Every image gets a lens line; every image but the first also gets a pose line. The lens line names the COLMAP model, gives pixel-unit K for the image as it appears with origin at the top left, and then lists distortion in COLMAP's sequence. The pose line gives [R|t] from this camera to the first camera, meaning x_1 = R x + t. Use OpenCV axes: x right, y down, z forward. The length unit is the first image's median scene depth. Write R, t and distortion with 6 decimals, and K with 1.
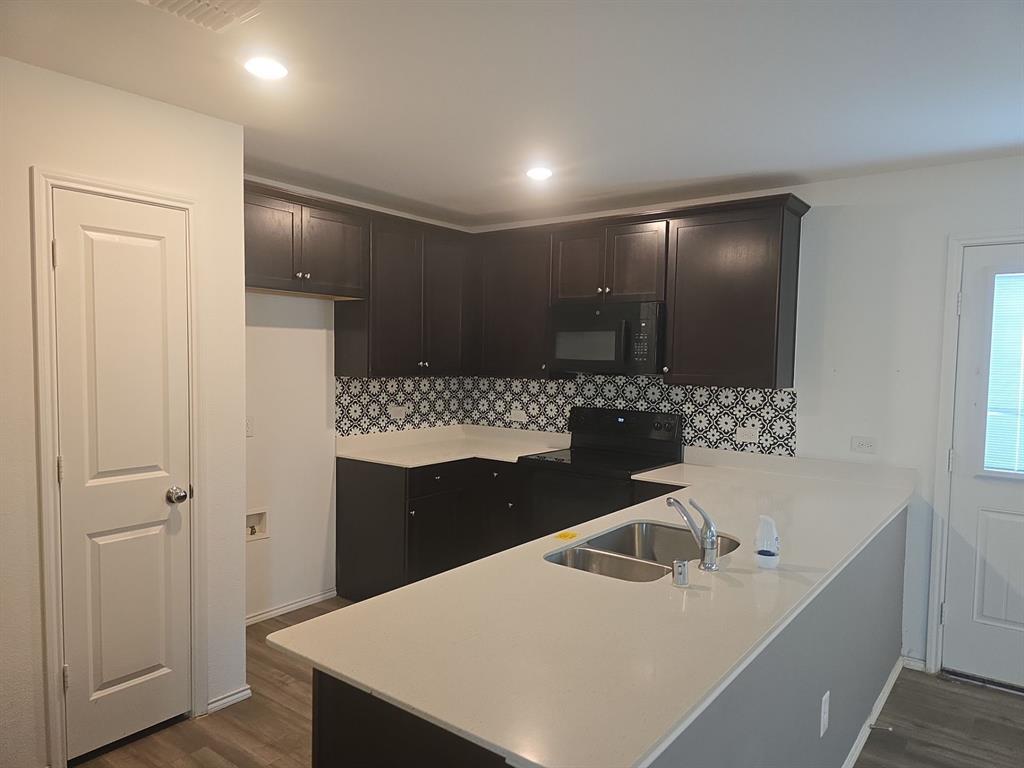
lens RADIAL K [[671.1, 0, 520.3], [0, 671.1, 401.2], [0, 0, 1]] dist [0.070850, -0.082802]
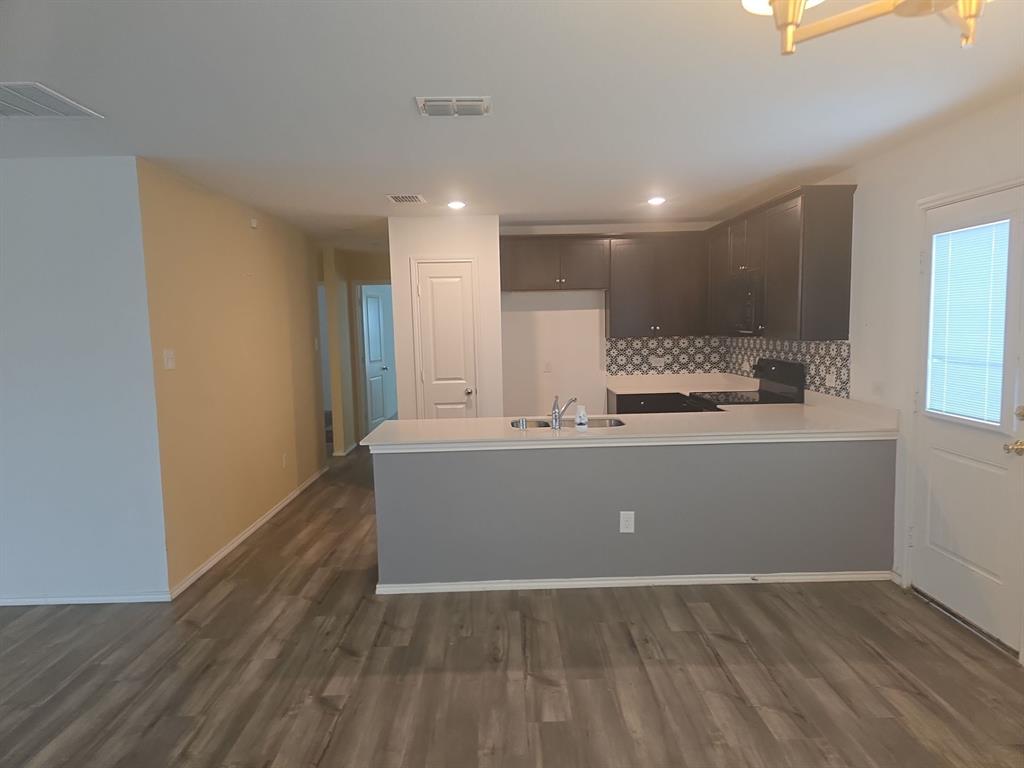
lens RADIAL K [[684.7, 0, 516.2], [0, 684.7, 395.5], [0, 0, 1]] dist [0.066155, -0.066173]
pose [[0.616724, 0.048397, -0.785690, 0.881000], [-0.014164, 0.998629, 0.050396, 0.020746], [0.787052, -0.019952, 0.616564, -0.181565]]
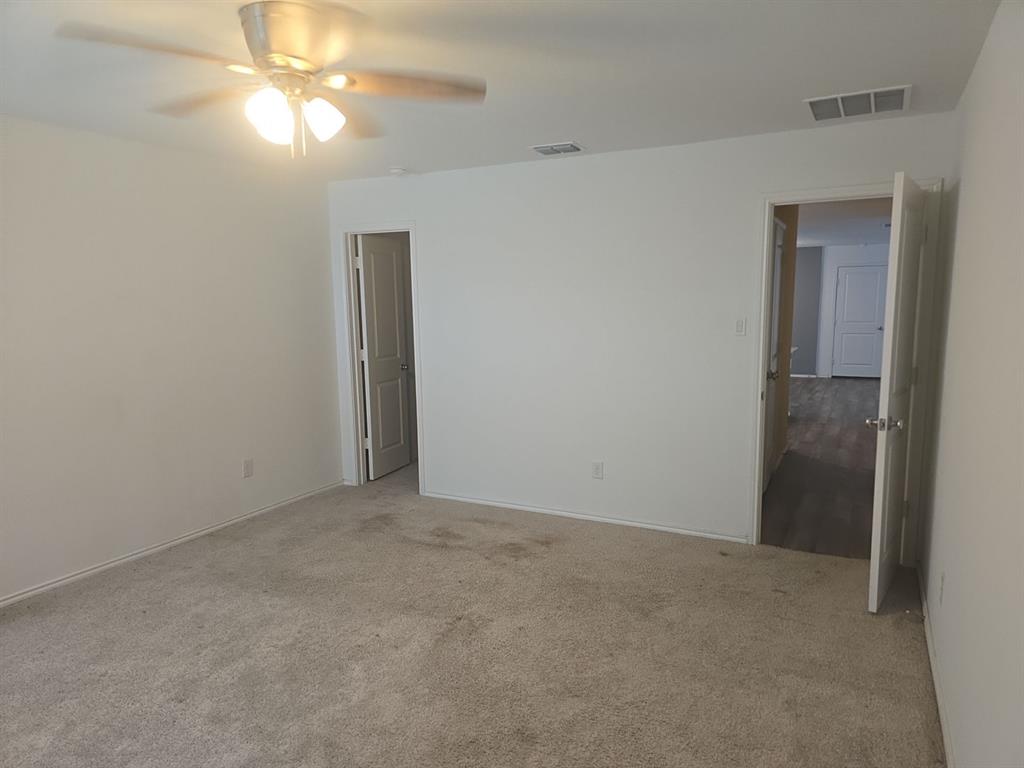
lens RADIAL K [[687.5, 0, 516.7], [0, 687.5, 398.1], [0, 0, 1]] dist [0.067616, -0.071889]
pose [[-0.174565, -0.158010, 0.971885, -1.950583], [0.068412, 0.982709, 0.172057, -0.145423], [-0.982266, 0.096524, -0.160737, 1.447813]]
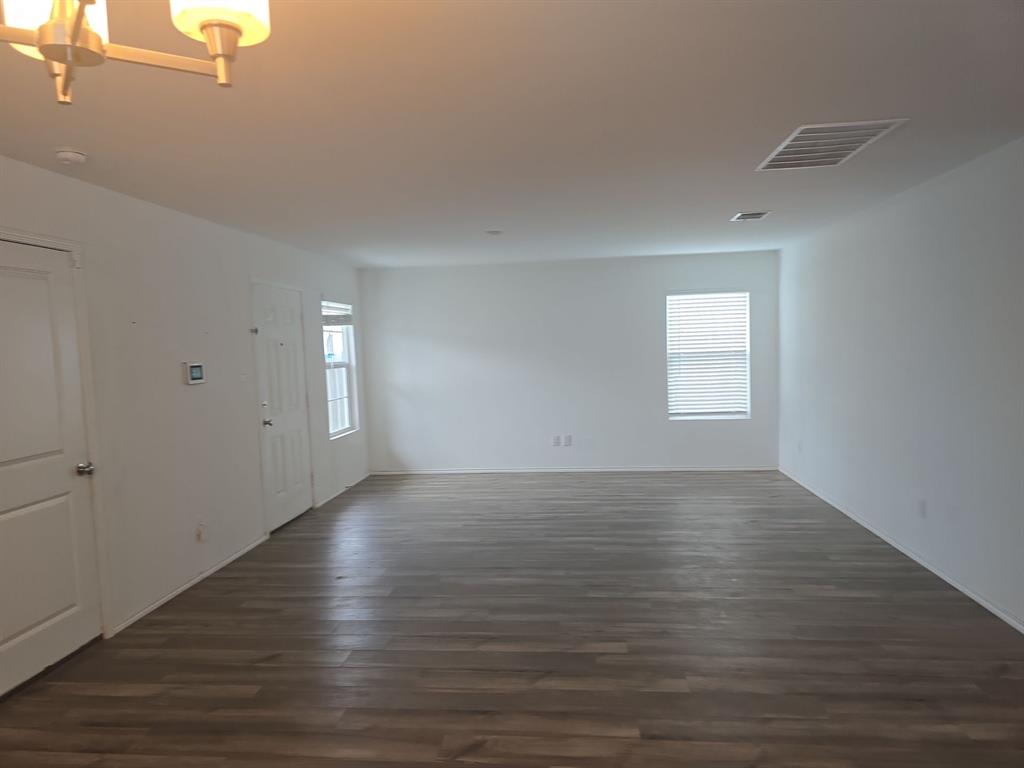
lens RADIAL K [[698.5, 0, 517.4], [0, 698.5, 395.5], [0, 0, 1]] dist [0.056348, -0.058609]
pose [[-0.855504, 0.047874, -0.515578, 0.779994], [-0.018328, 0.992293, 0.122551, -0.018620], [0.517472, 0.114292, -0.848033, 0.371204]]
